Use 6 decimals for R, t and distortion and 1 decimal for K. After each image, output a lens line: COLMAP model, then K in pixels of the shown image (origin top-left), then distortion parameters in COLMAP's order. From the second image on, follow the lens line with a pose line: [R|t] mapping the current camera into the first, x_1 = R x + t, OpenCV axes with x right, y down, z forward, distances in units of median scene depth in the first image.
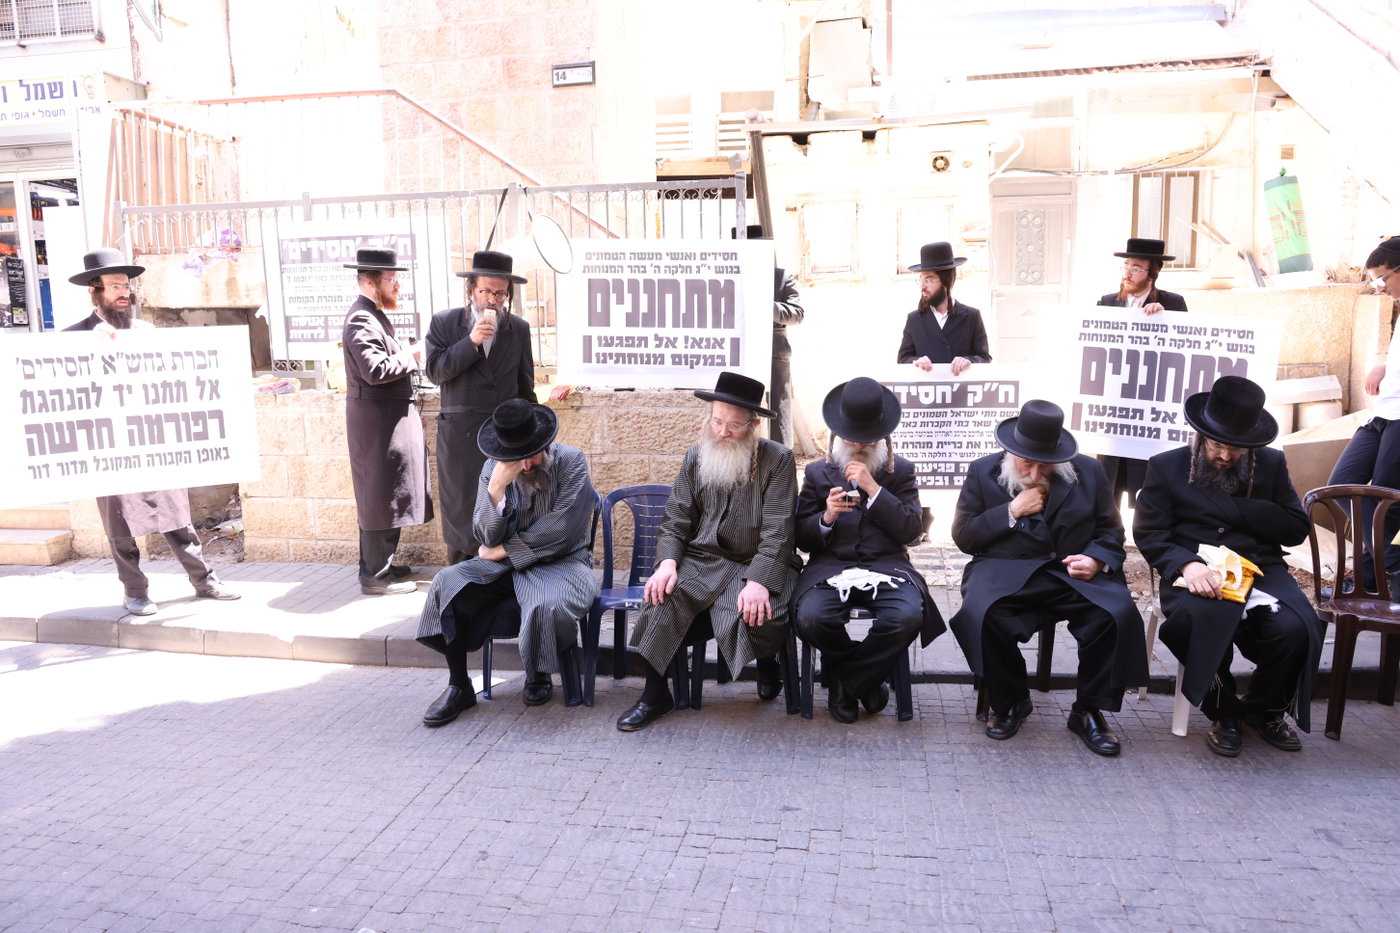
lens RADIAL K [[946.5, 0, 700.0], [0, 946.5, 466.5], [0, 0, 1]] dist [-0.027986, -0.000294]
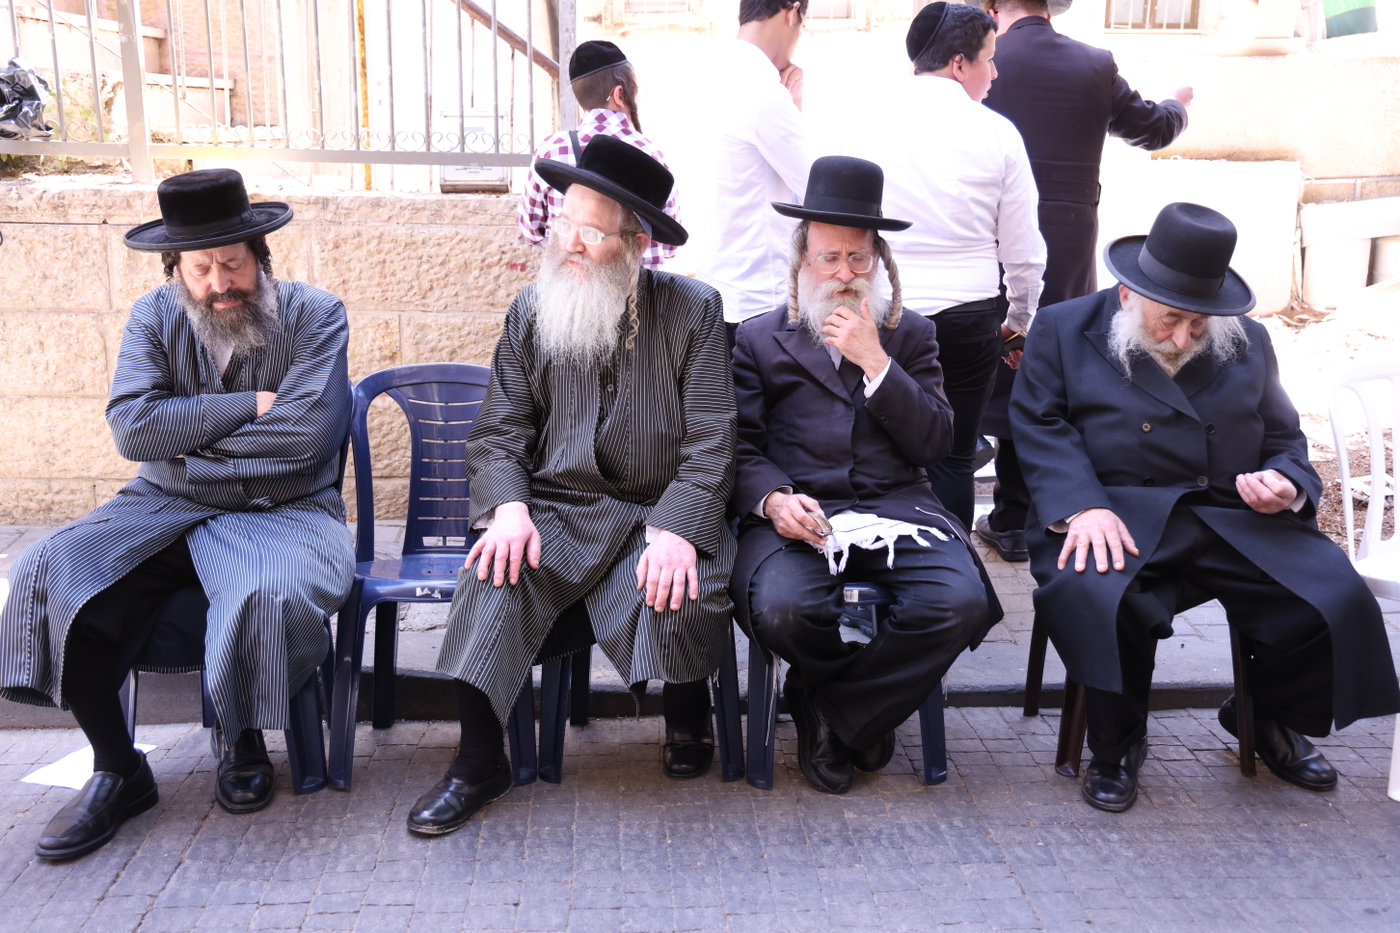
lens RADIAL K [[1469.3, 0, 699.7], [0, 1469.3, 442.0], [0, 0, 1]] dist [0.102027, 0.013383]
pose [[0.978840, -0.015898, 0.204007, -0.122680], [0.002366, 0.997790, 0.066401, 0.013533], [-0.204612, -0.064514, 0.976715, 0.244221]]
